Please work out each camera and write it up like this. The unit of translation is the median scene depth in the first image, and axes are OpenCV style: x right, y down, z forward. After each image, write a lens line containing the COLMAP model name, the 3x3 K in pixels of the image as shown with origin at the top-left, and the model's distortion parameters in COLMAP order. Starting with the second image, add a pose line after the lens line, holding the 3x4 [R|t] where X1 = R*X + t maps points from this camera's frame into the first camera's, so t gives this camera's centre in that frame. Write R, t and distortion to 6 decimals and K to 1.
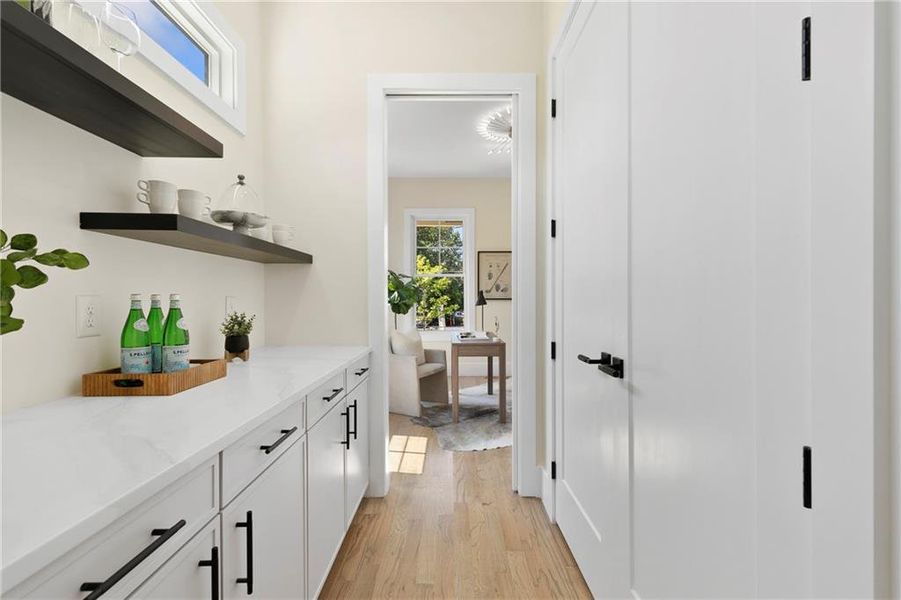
lens RADIAL K [[405.7, 0, 450.5], [0, 405.7, 300.0], [0, 0, 1]] dist [0.013224, 0.000330]
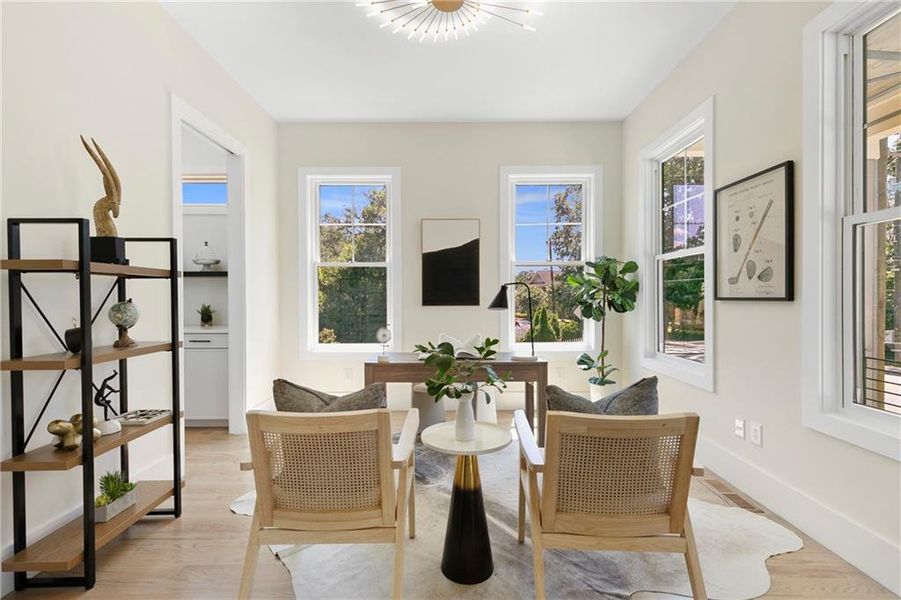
lens RADIAL K [[405.7, 0, 450.5], [0, 405.7, 300.0], [0, 0, 1]] dist [0.013224, 0.000330]
pose [[0.002190, 0.011744, -0.999929, 1.566049], [0.001729, 0.999929, 0.011748, -0.018326], [0.999996, -0.001755, 0.002170, 2.158220]]
